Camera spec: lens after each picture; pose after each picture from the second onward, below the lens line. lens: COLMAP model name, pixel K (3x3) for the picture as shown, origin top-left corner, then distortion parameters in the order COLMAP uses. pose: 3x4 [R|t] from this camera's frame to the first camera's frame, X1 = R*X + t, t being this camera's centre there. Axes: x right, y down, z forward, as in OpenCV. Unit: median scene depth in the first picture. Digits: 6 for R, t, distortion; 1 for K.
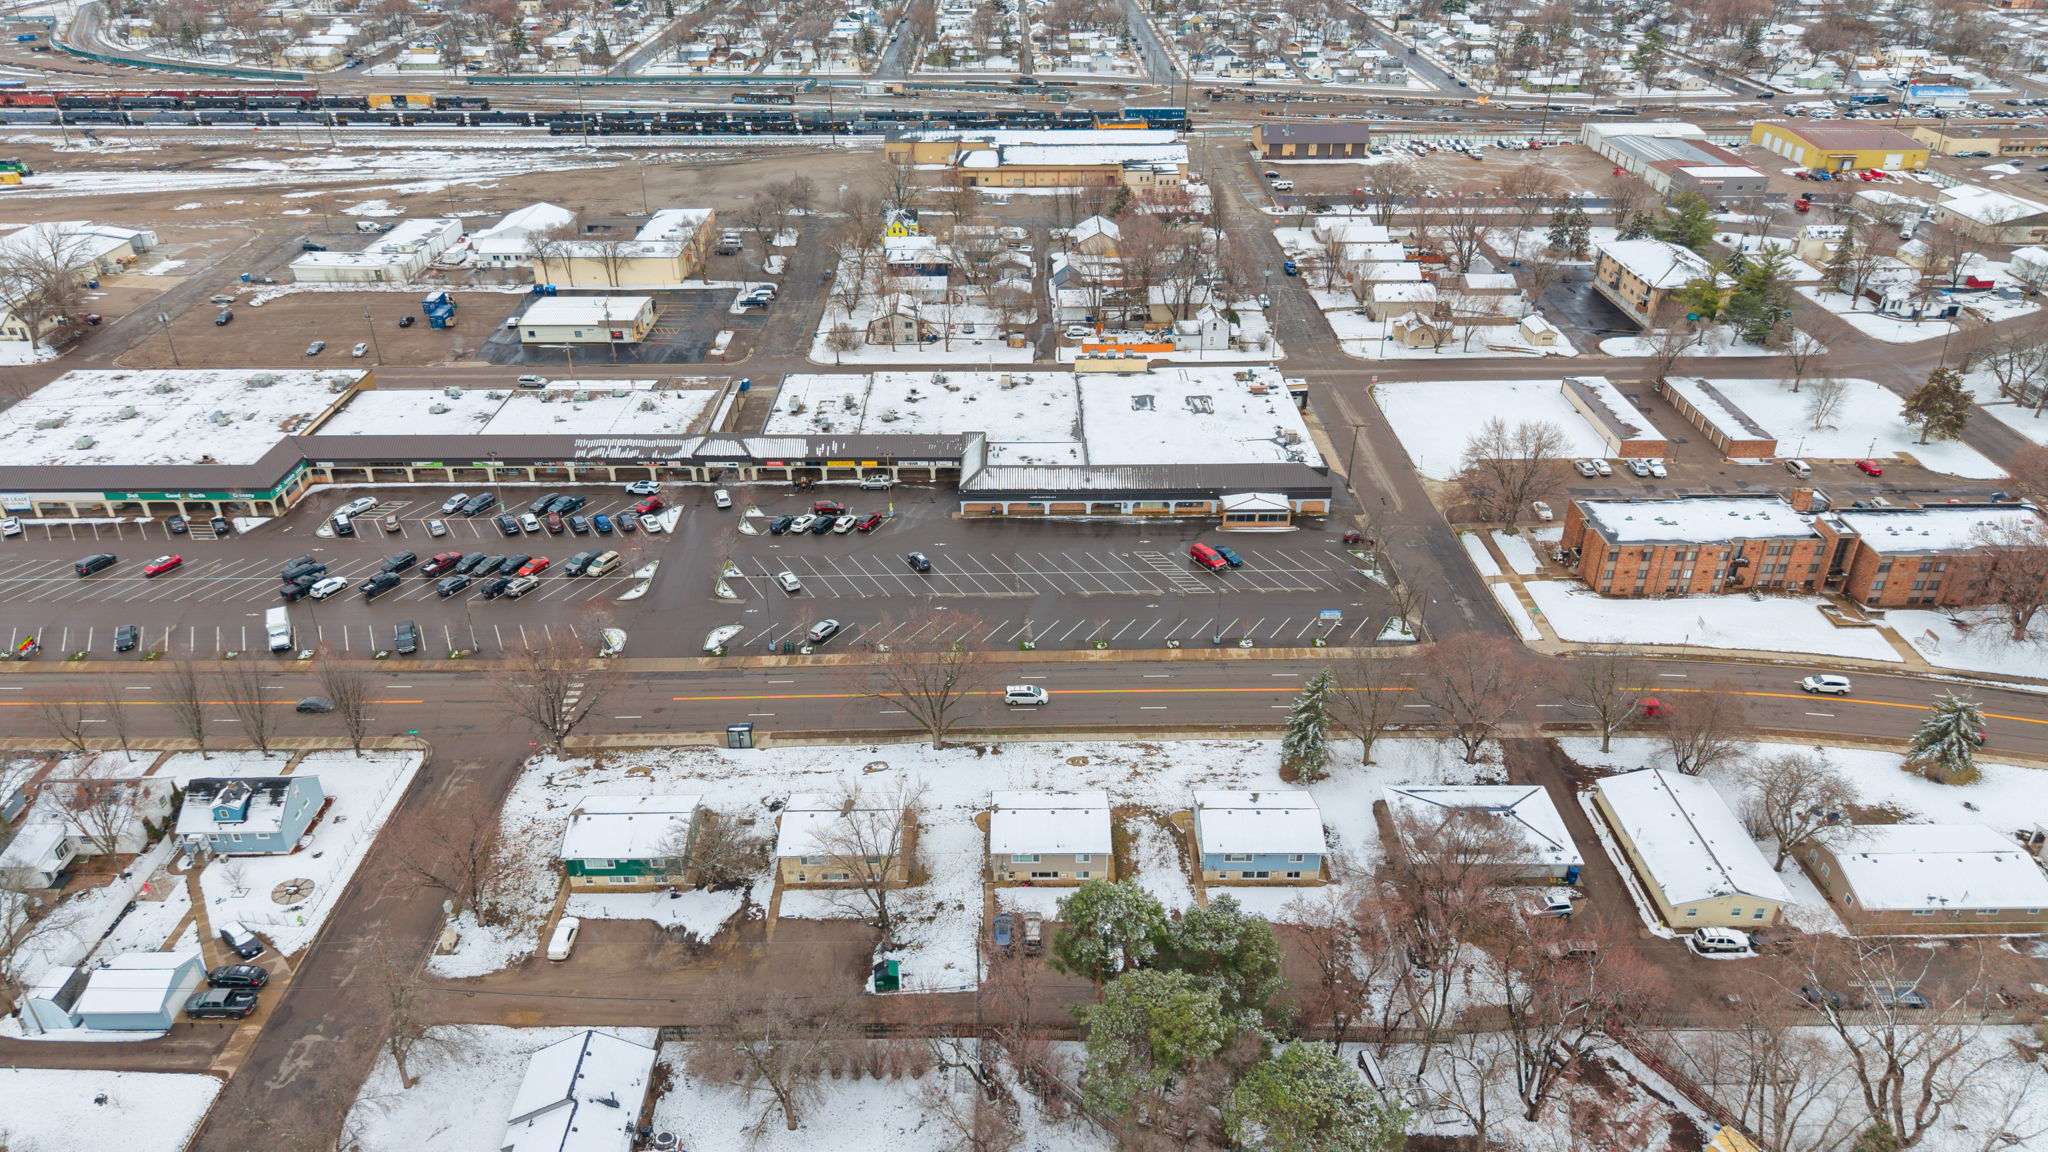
lens RADIAL K [[1367.6, 0, 1024.0], [0, 1367.6, 576.0], [0, 0, 1]] dist [0.003509, 0.006134]
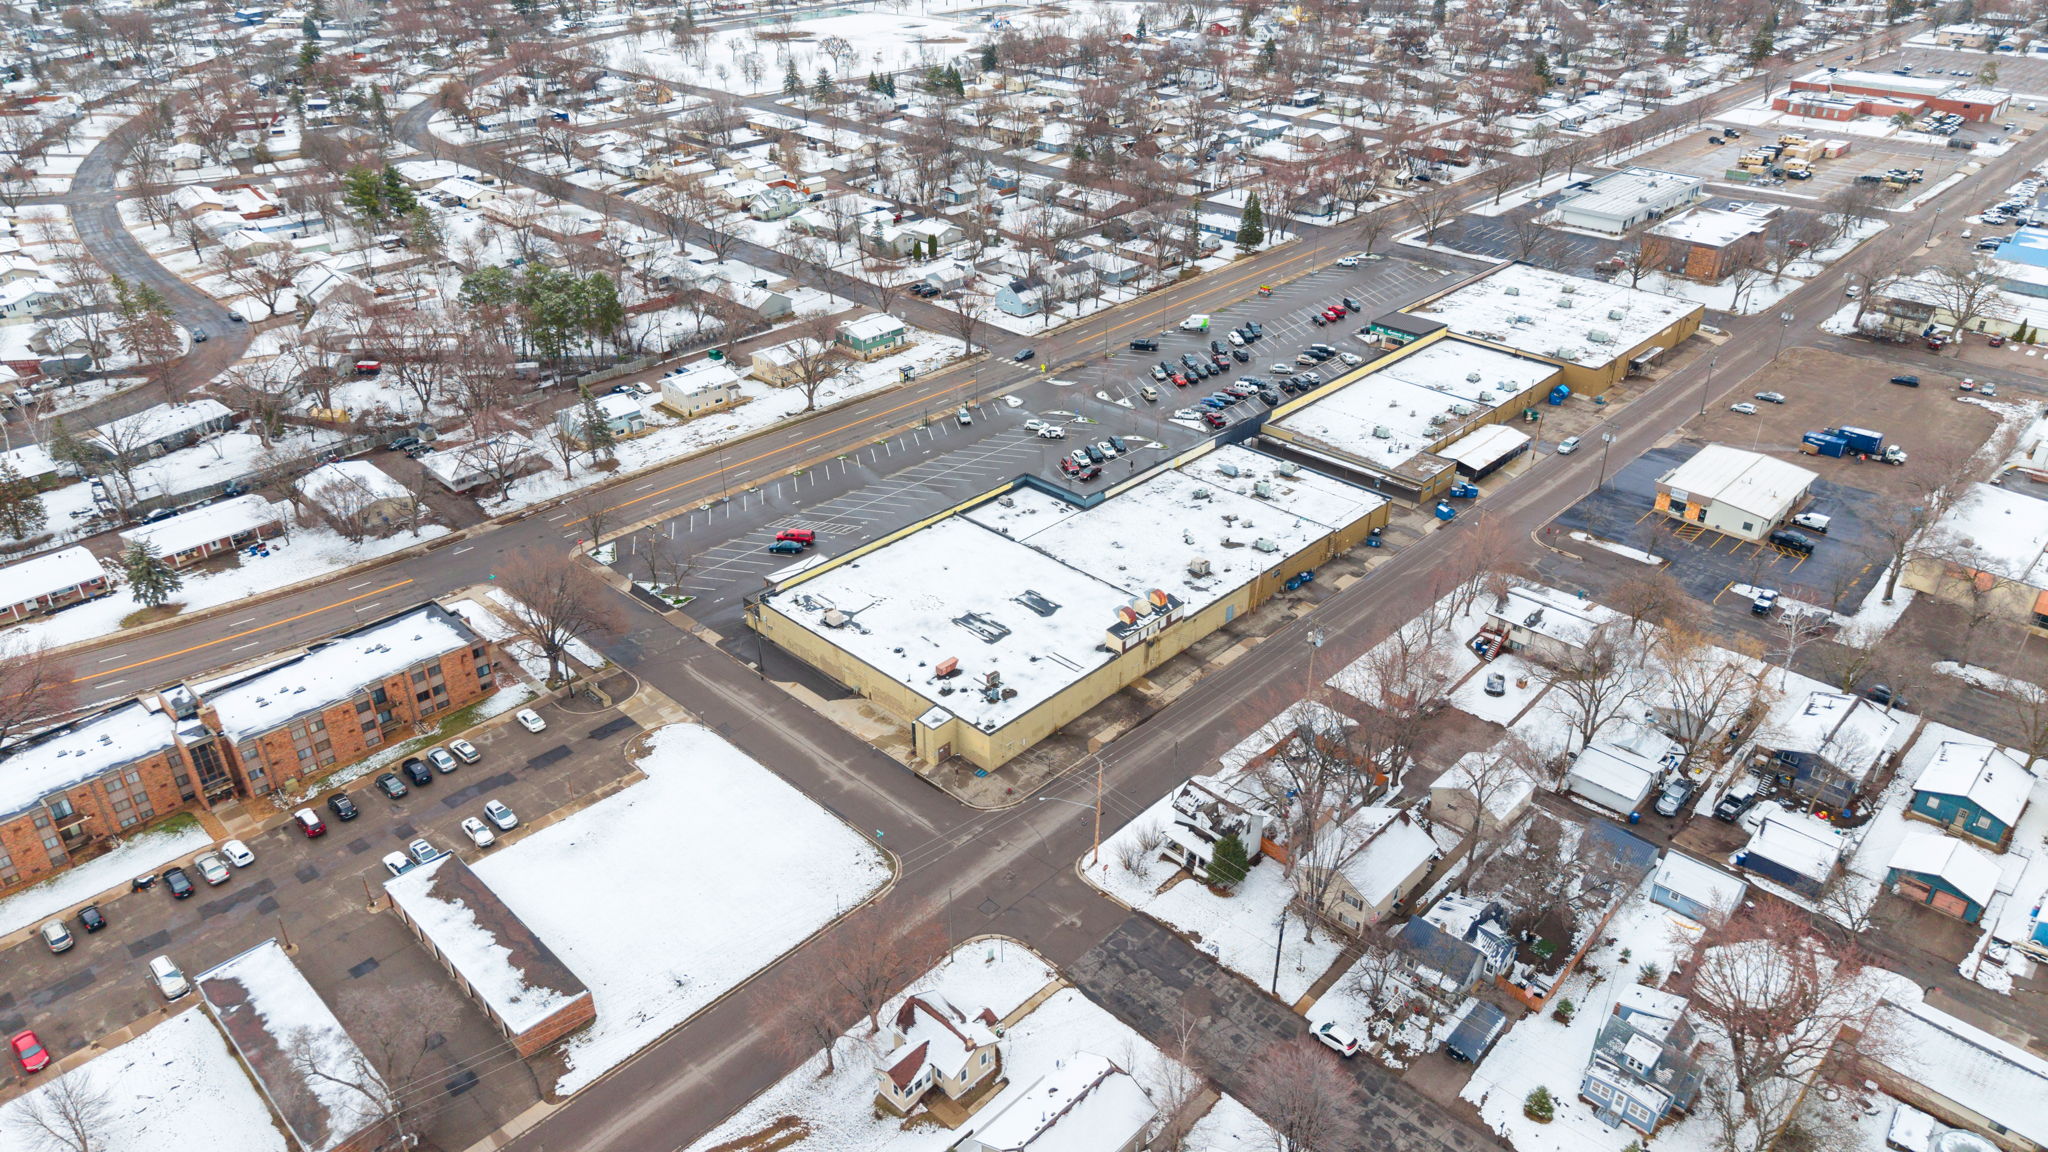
lens RADIAL K [[1362.1, 0, 1024.0], [0, 1362.1, 576.0], [0, 0, 1]] dist [0.012297, -0.011209]
pose [[-0.698621, 0.354643, -0.621415, 0.619112], [-0.352447, 0.585257, 0.730243, -0.760216], [0.622663, 0.729180, -0.283880, 1.288244]]
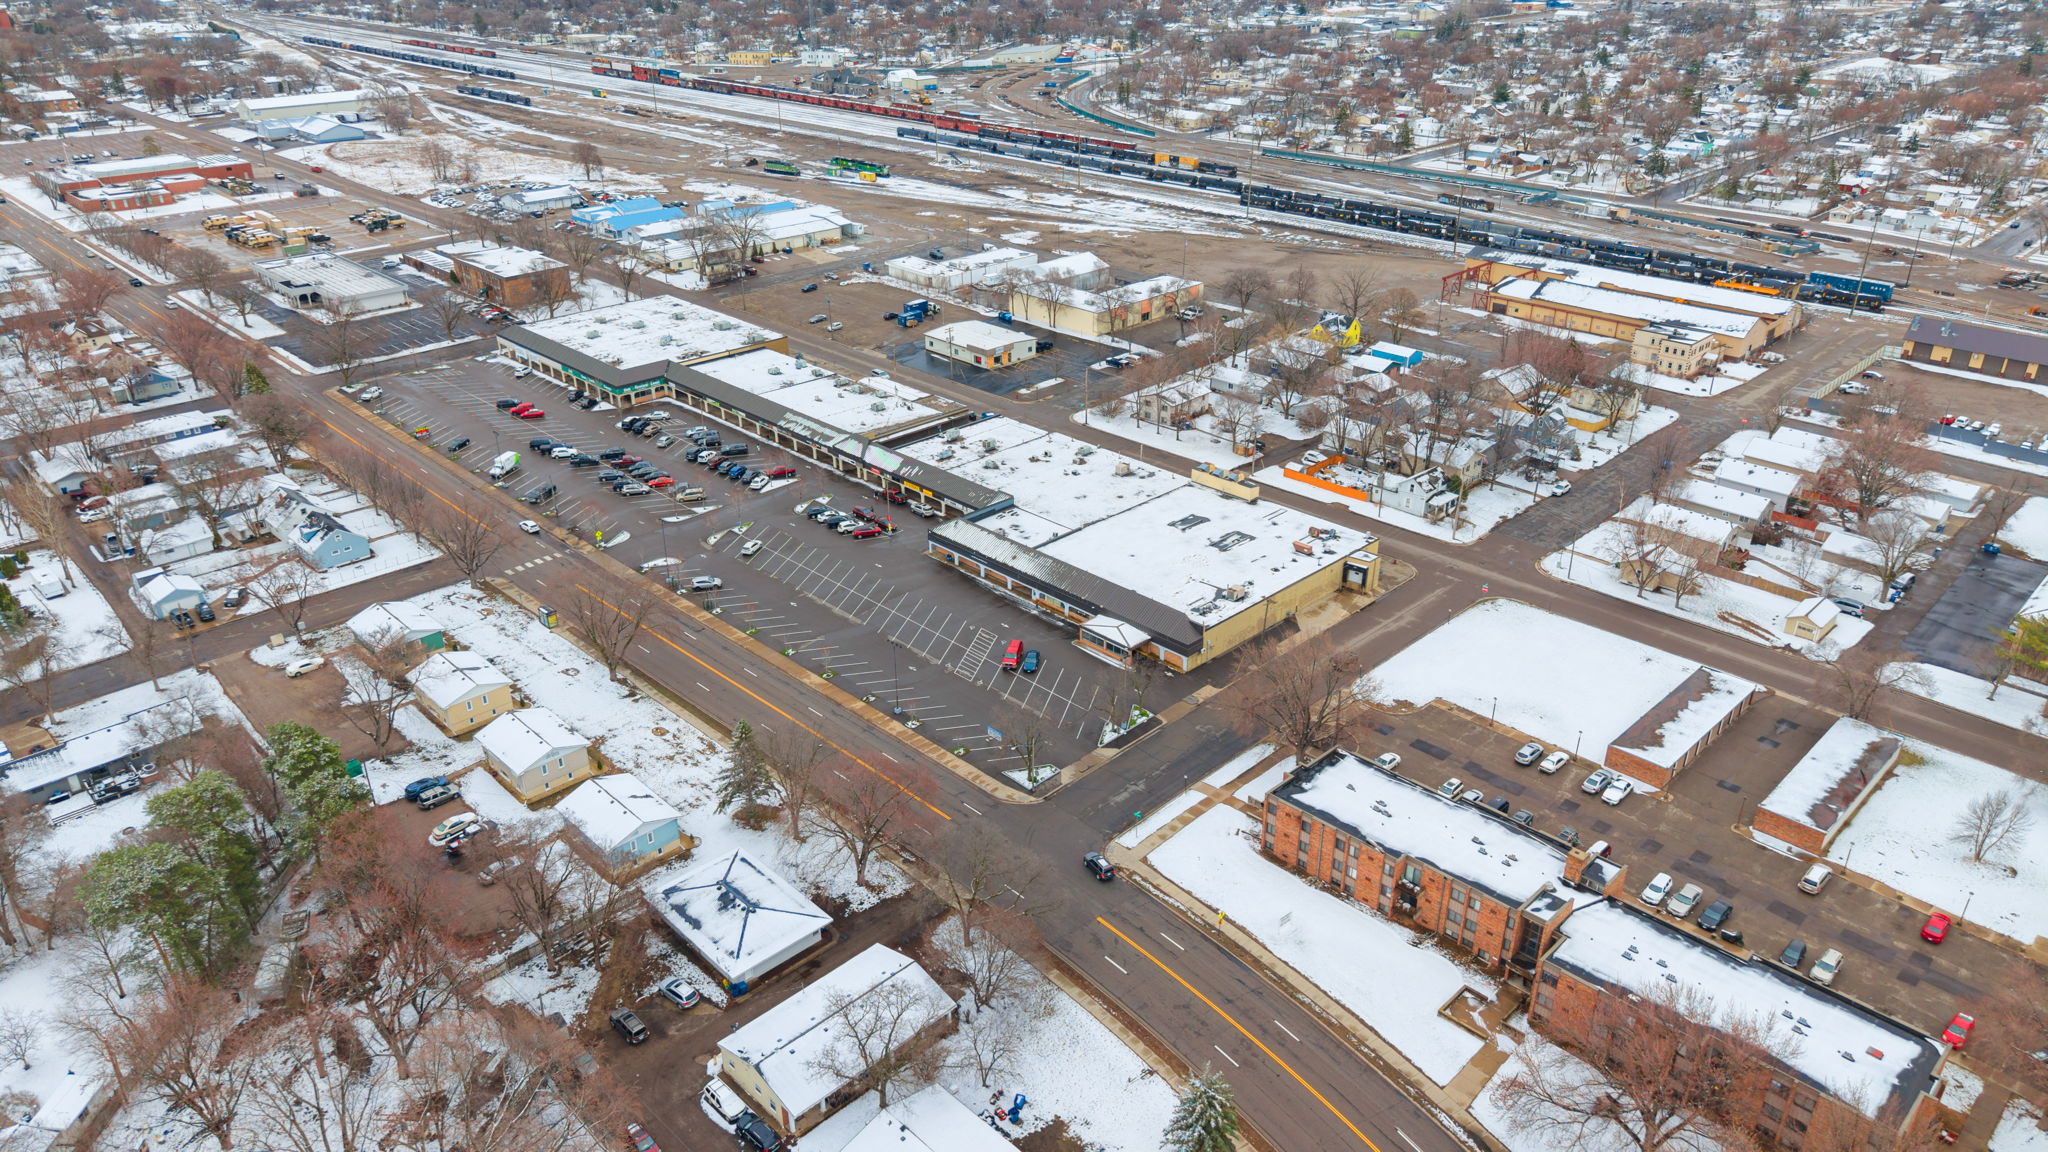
lens RADIAL K [[1367.6, 0, 1024.0], [0, 1367.6, 576.0], [0, 0, 1]] dist [0.003509, 0.006134]
pose [[0.693684, 0.317344, -0.646603, 0.693259], [-0.352951, 0.932308, 0.078914, -0.134915], [0.627876, 0.173478, 0.758734, 0.202210]]
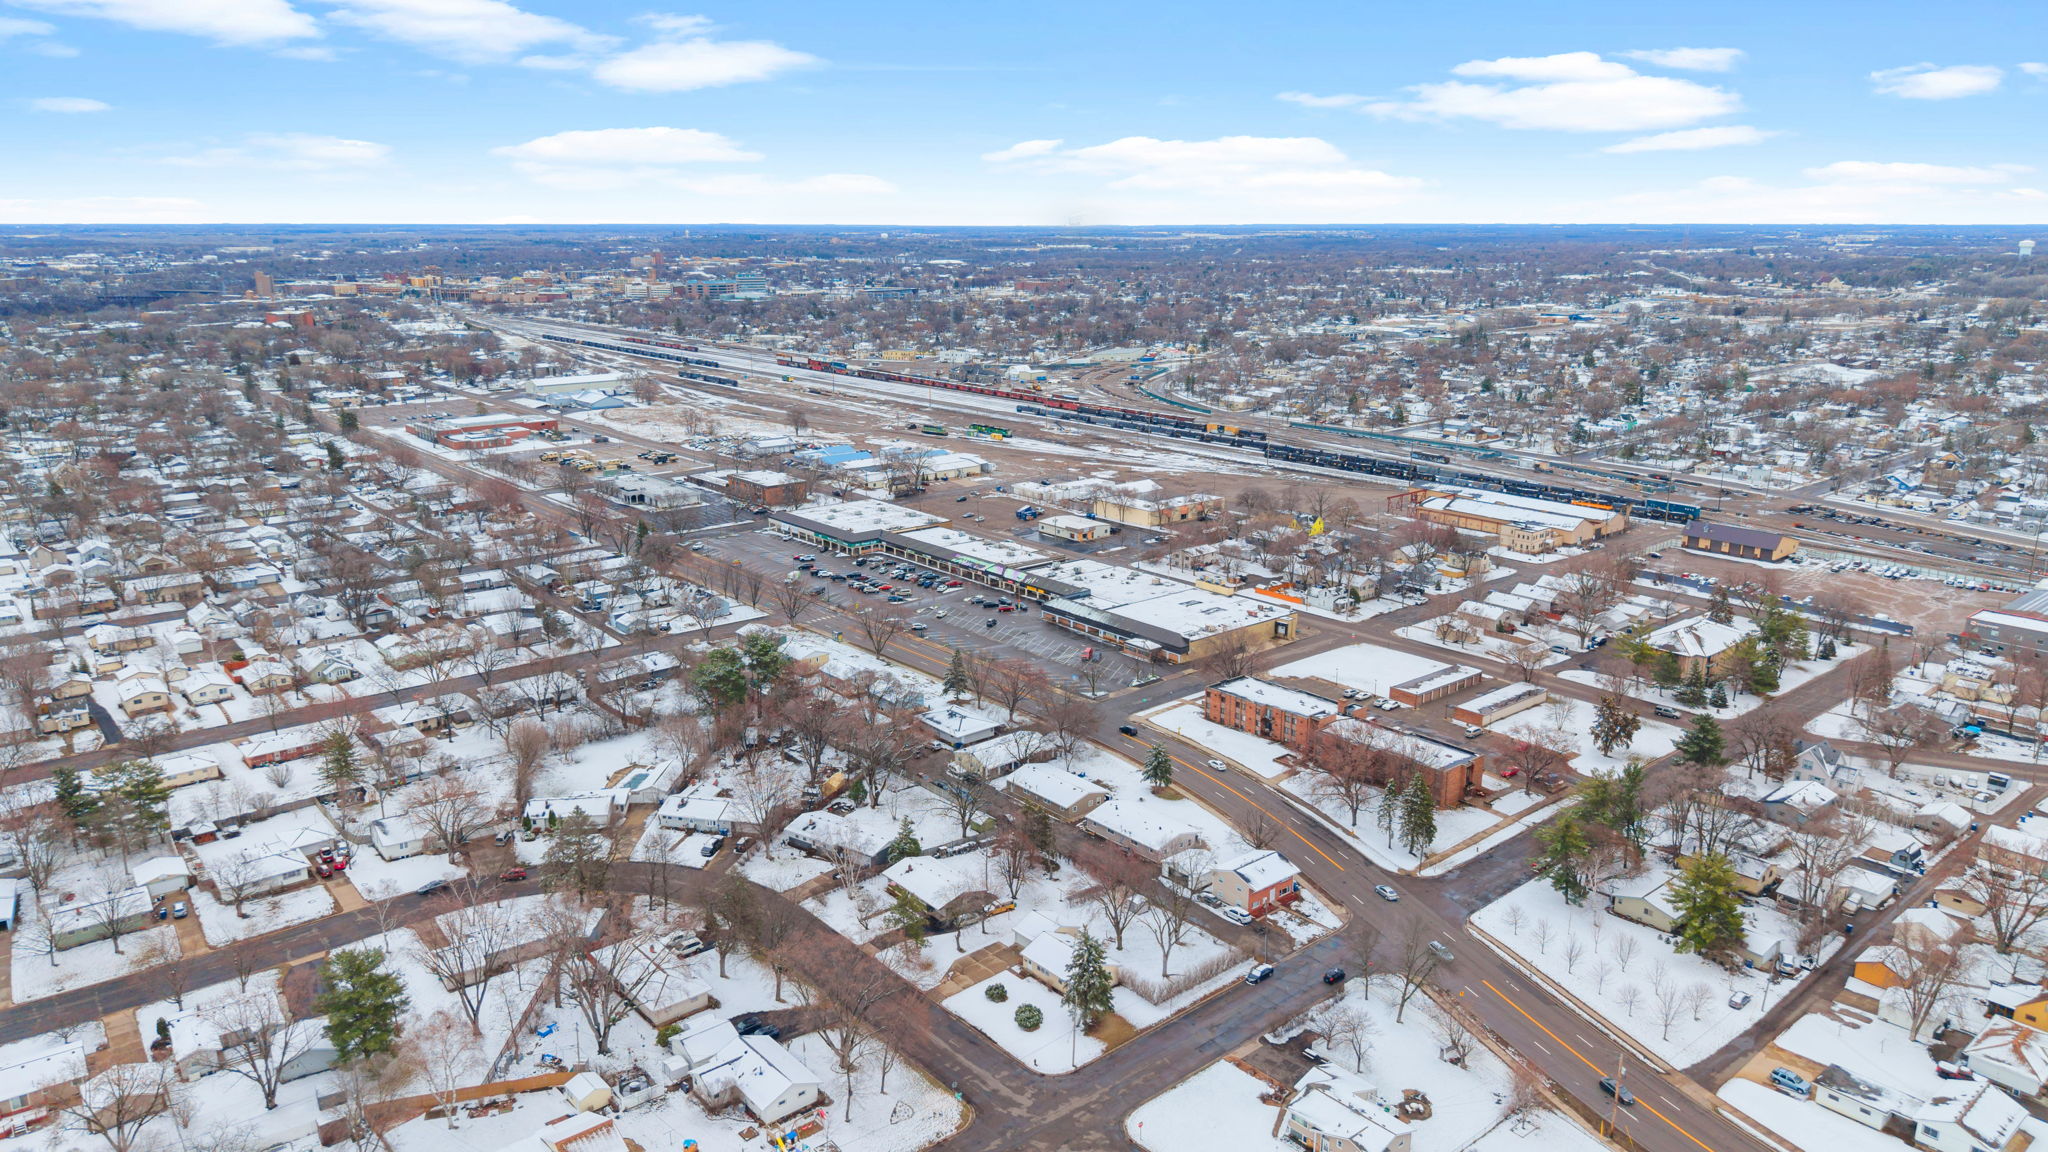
lens RADIAL K [[1372.8, 0, 1026.3], [0, 1372.8, 524.8], [0, 0, 1]] dist [0.135264, -0.310459]
pose [[0.641173, 0.166389, -0.749141, 1.321935], [-0.379832, 0.917054, -0.121406, 0.076222], [0.666802, 0.362390, 0.651190, -0.326246]]
